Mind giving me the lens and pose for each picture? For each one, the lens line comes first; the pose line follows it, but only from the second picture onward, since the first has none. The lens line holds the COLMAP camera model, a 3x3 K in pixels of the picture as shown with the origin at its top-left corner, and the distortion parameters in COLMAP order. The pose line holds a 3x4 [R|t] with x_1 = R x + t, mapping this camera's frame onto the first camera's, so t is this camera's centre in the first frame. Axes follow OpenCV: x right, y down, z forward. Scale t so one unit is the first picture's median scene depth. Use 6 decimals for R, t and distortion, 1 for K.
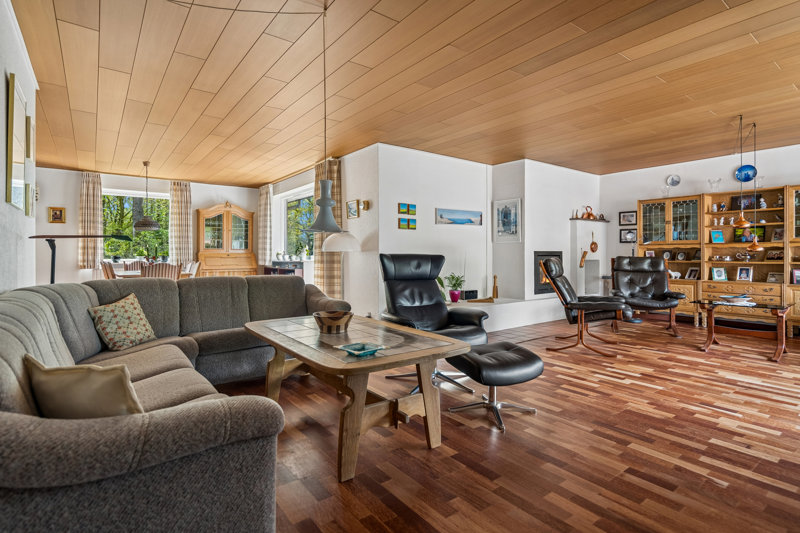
lens RADIAL K [[399.6, 0, 400.3], [0, 399.6, 262.3], [0, 0, 1]] dist [0.000167, 0.000377]
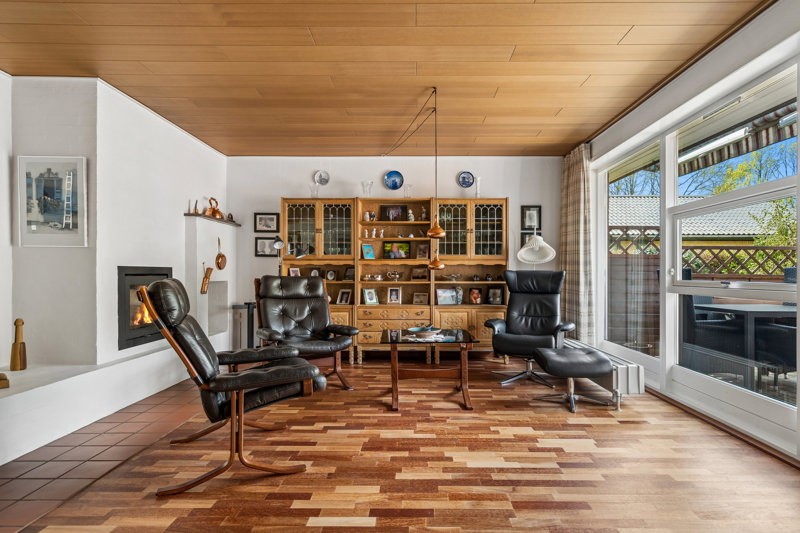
lens RADIAL K [[435.5, 0, 400.0], [0, 435.5, 266.5], [0, 0, 1]] dist [0.023709, -0.000017]
pose [[0.613631, 0.012382, 0.789496, 0.118186], [0.014467, 0.999533, -0.026920, -0.007691], [-0.789460, 0.027941, 0.613165, 0.391967]]
